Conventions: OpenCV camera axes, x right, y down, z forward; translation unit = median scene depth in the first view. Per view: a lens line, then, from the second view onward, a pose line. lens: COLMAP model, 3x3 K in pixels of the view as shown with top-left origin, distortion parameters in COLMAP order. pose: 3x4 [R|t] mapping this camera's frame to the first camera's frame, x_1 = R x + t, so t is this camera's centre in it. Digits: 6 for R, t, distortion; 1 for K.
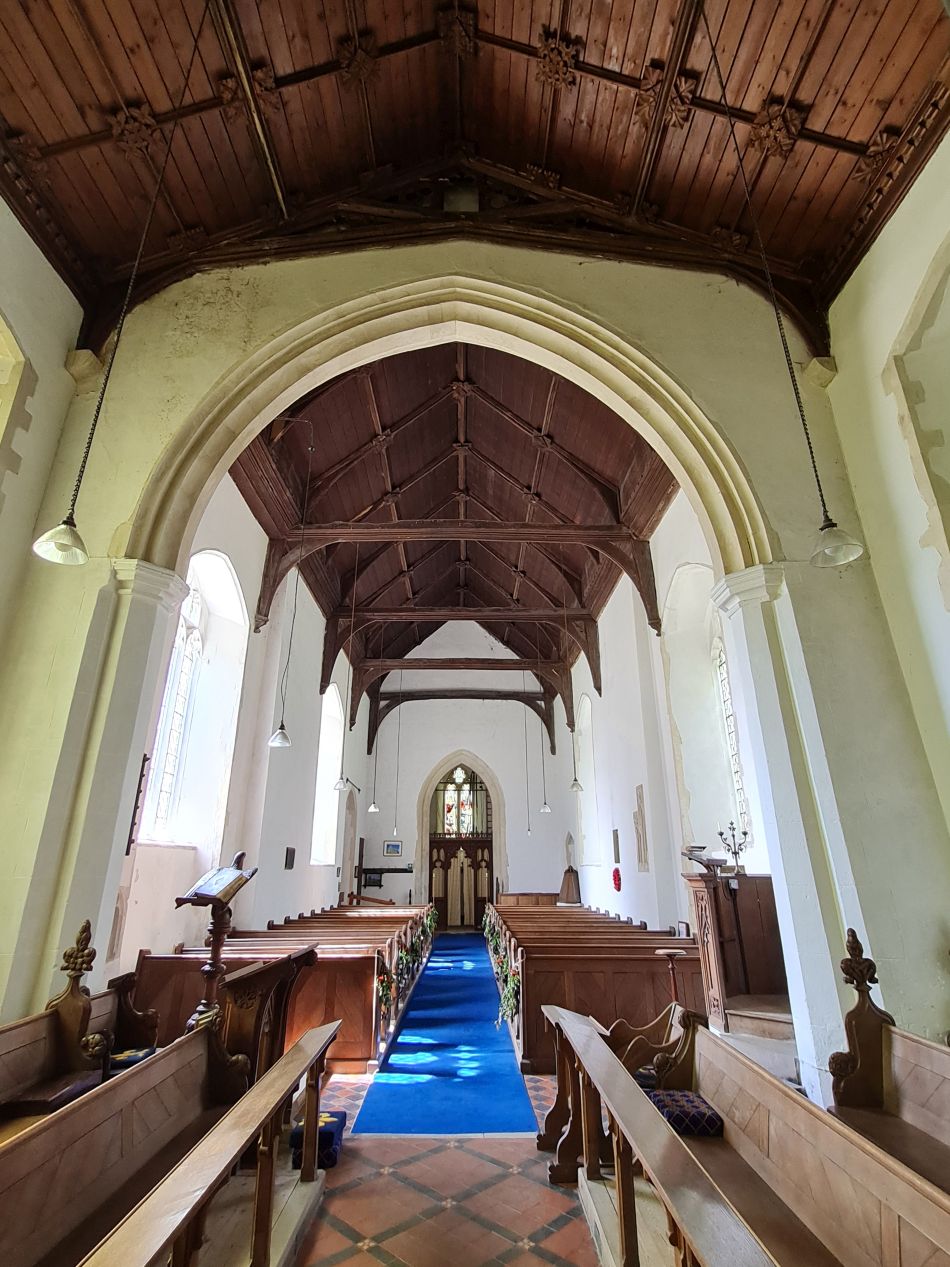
lens RADIAL K [[614.8, 0, 475.0], [0, 614.8, 633.5], [0, 0, 1]] dist [0.000830, 0.000428]
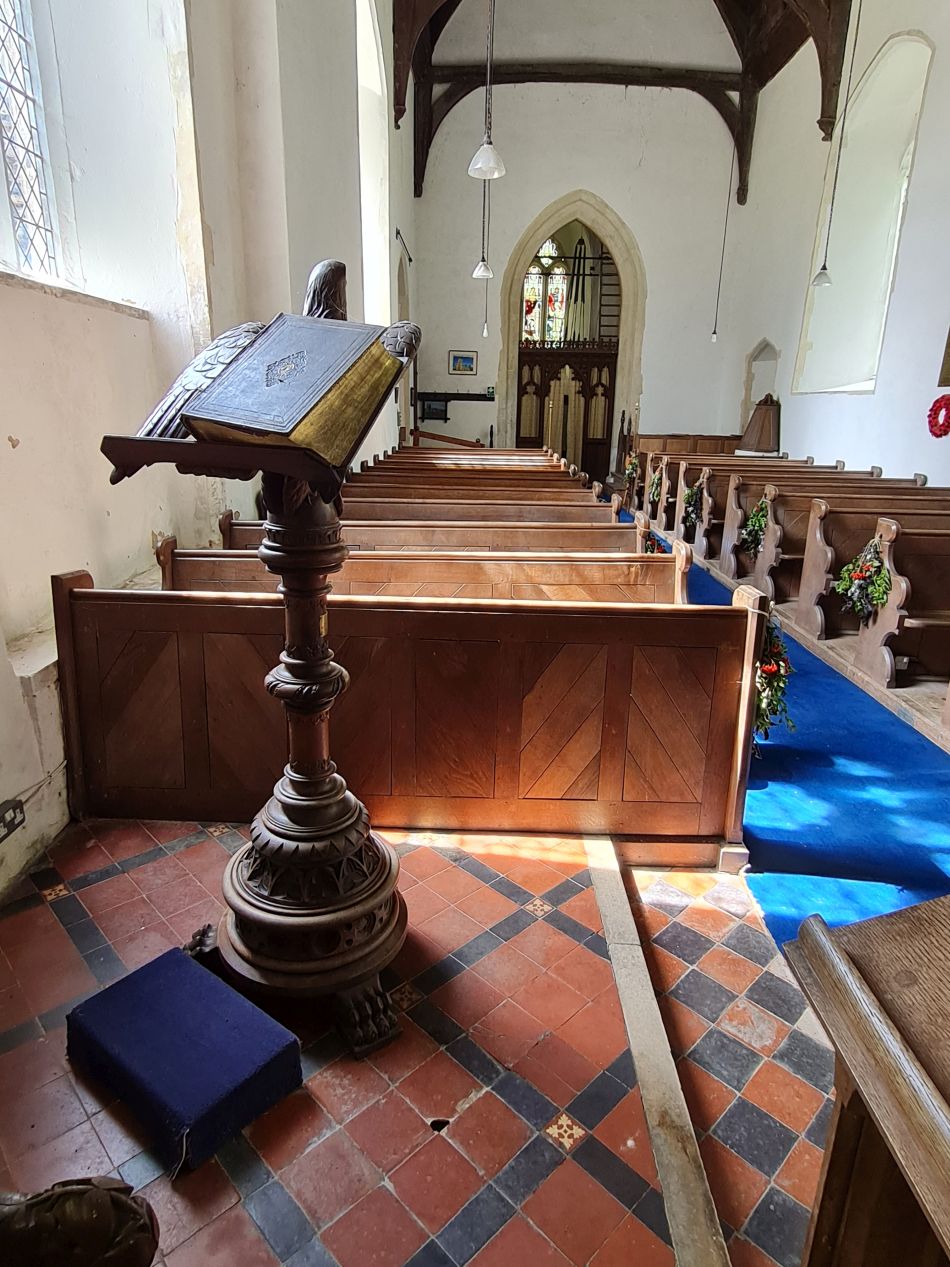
lens RADIAL K [[737.5, 0, 467.7], [0, 737.5, 618.5], [0, 0, 1]] dist [-0.001316, 0.000122]
pose [[0.999490, 0.026732, -0.017495, -0.110551], [-0.010722, 0.796520, 0.604517, 0.101748], [0.030095, -0.604021, 0.796400, 0.239683]]
